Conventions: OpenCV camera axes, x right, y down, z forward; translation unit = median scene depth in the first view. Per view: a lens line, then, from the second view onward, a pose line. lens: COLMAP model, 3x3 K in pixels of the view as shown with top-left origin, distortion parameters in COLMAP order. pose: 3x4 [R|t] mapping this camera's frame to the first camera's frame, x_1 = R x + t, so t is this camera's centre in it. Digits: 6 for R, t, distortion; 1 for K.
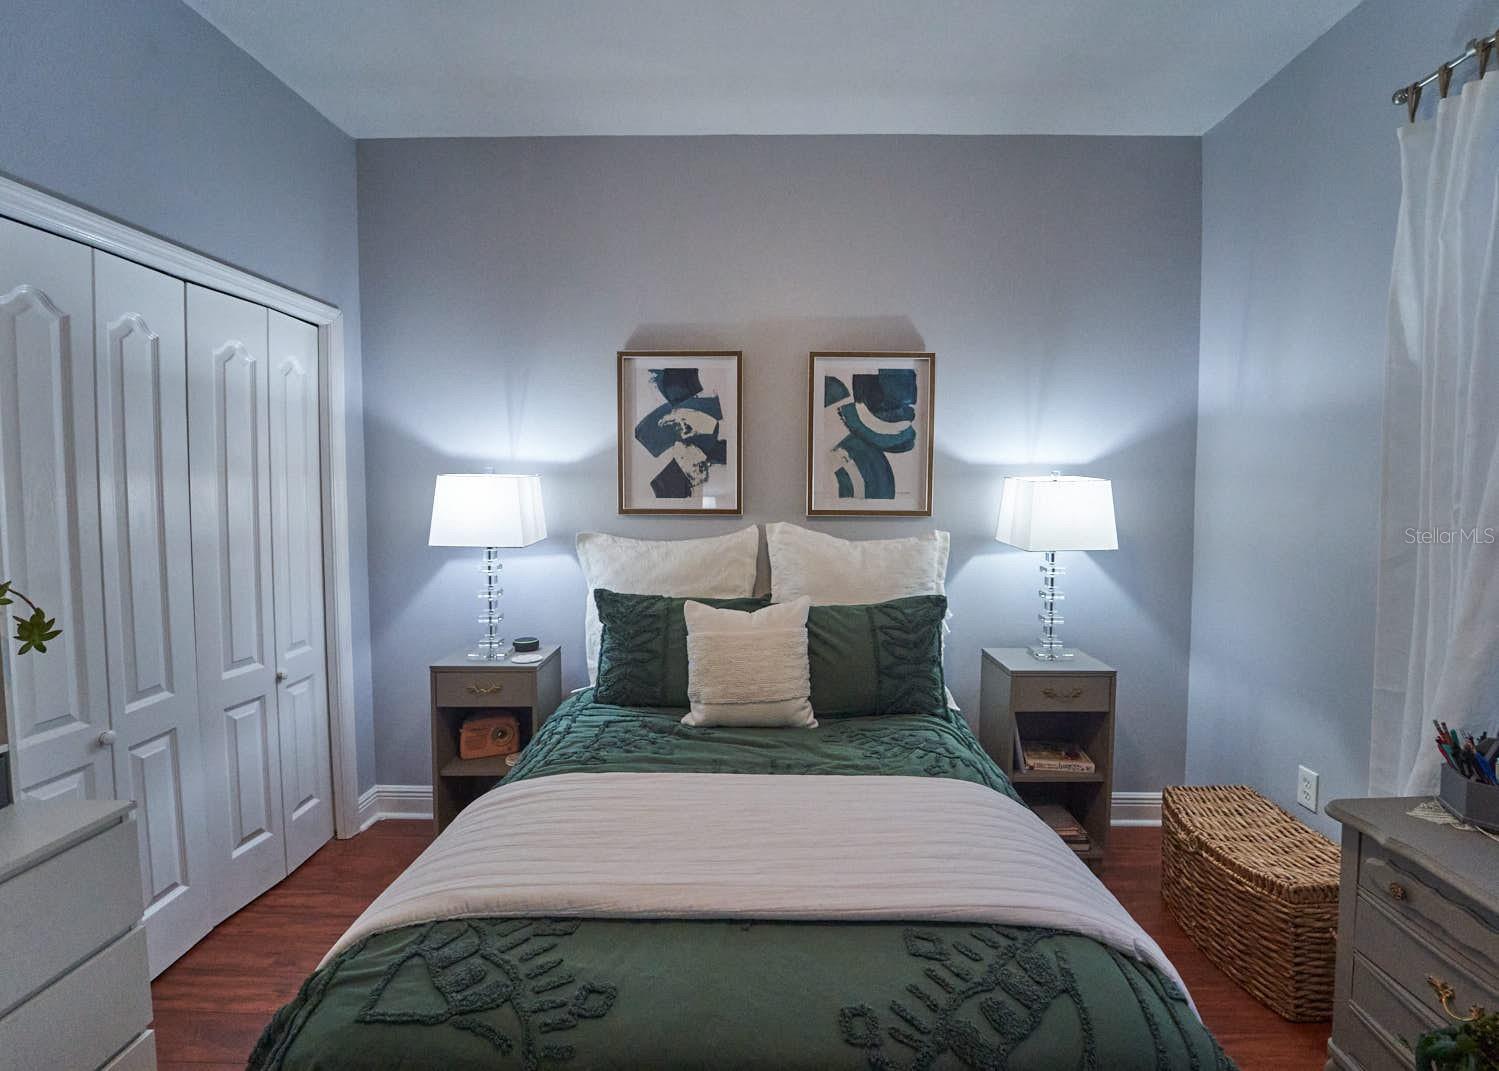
lens RADIAL K [[688.7, 0, 772.3], [0, 688.7, 523.0], [0, 0, 1]] dist [-0.023058, 0.000203]
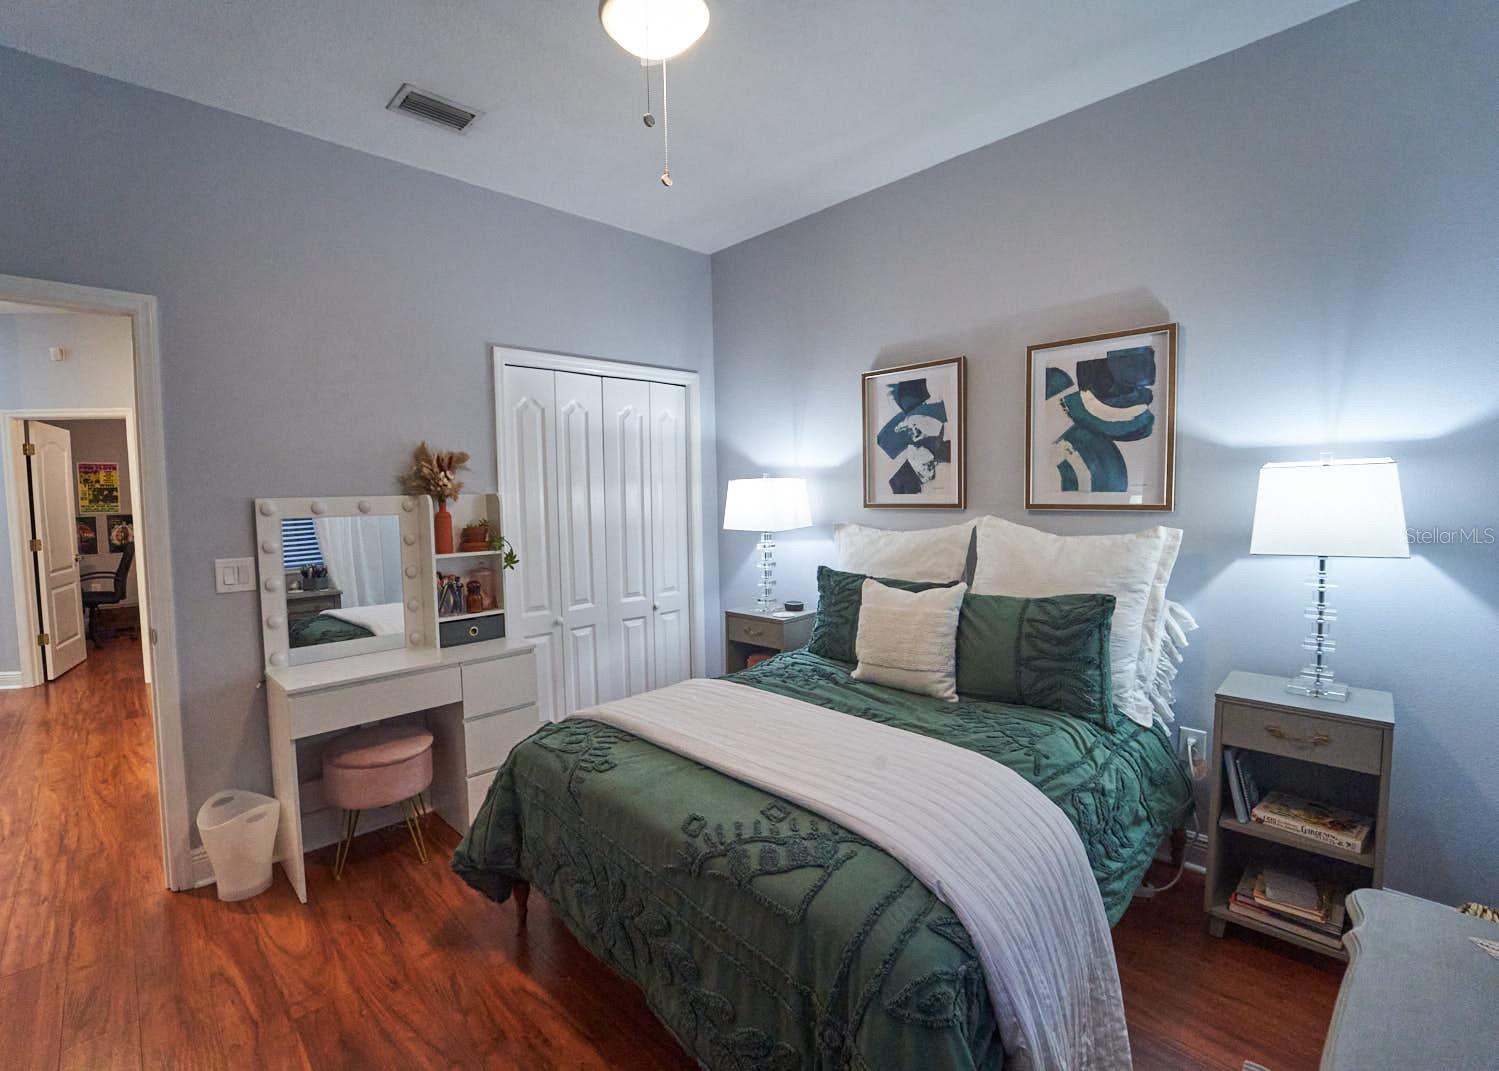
lens RADIAL K [[660.2, 0, 682.7], [0, 660.2, 533.0], [0, 0, 1]] dist [-0.024862, -0.000151]
pose [[0.673613, 0.028980, -0.738516, 0.429083], [-0.014745, 0.999559, 0.025775, 0.006120], [0.738937, -0.006473, 0.673744, -0.017693]]
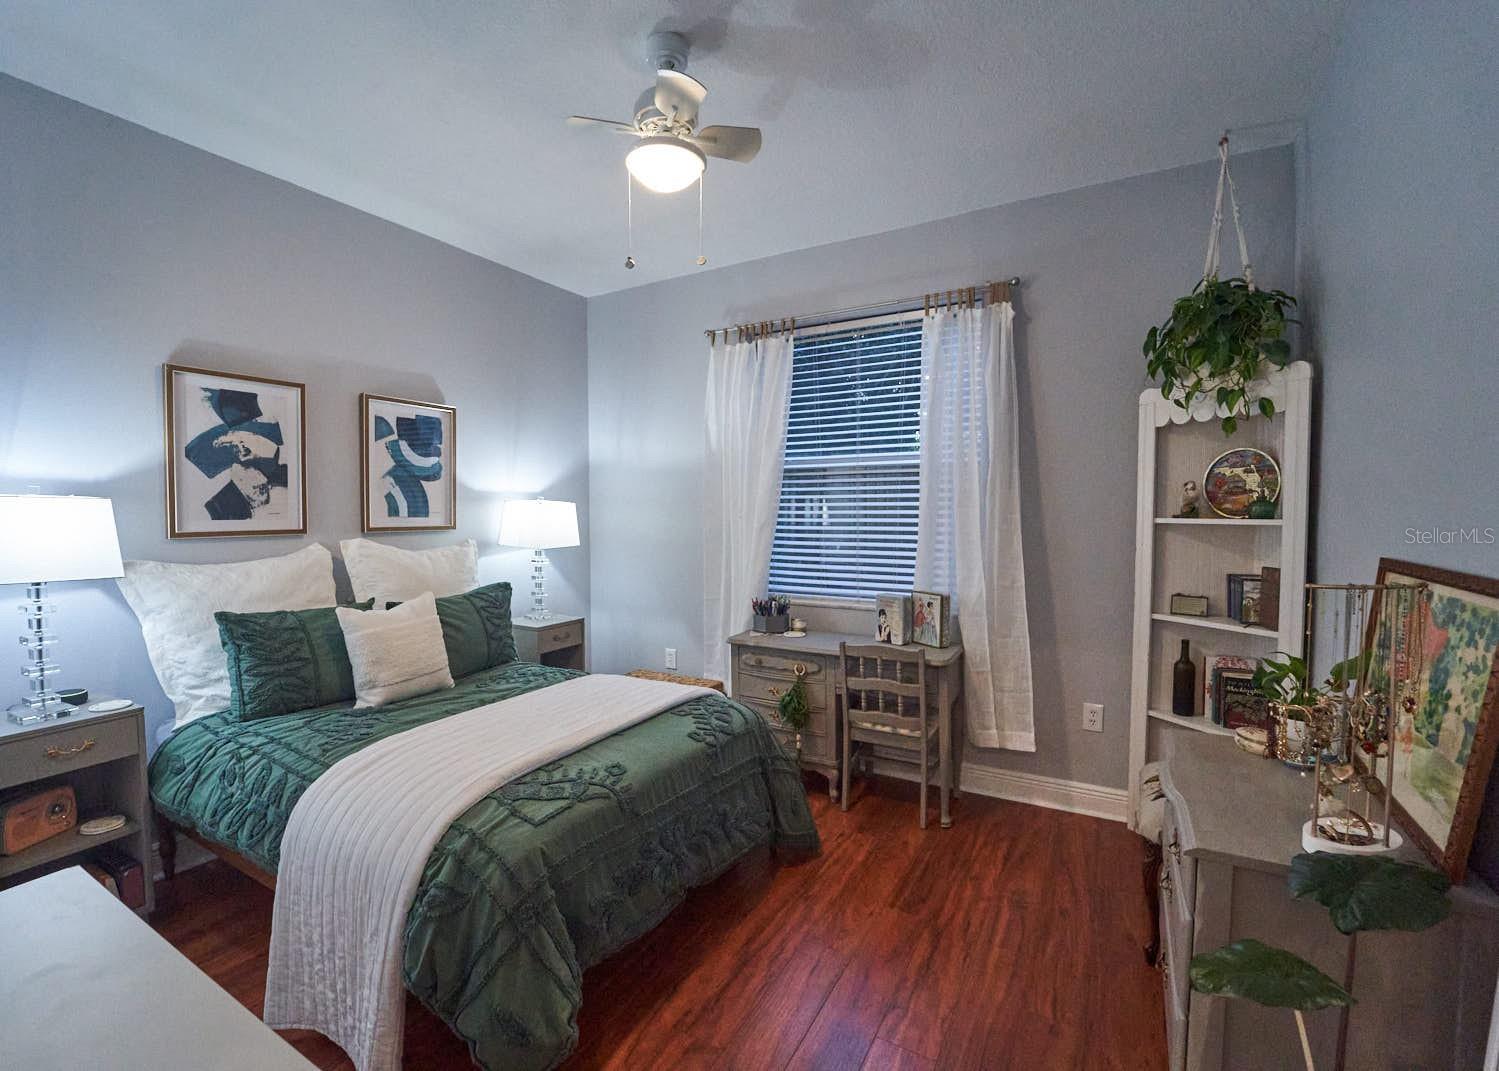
lens RADIAL K [[653.8, 0, 714.0], [0, 653.8, 543.7], [0, 0, 1]] dist [-0.022834, -0.000359]
pose [[0.509563, -0.050058, 0.858976, -0.608397], [0.048662, 0.998385, 0.029315, 0.004639], [-0.859056, 0.026861, 0.511176, -0.076959]]
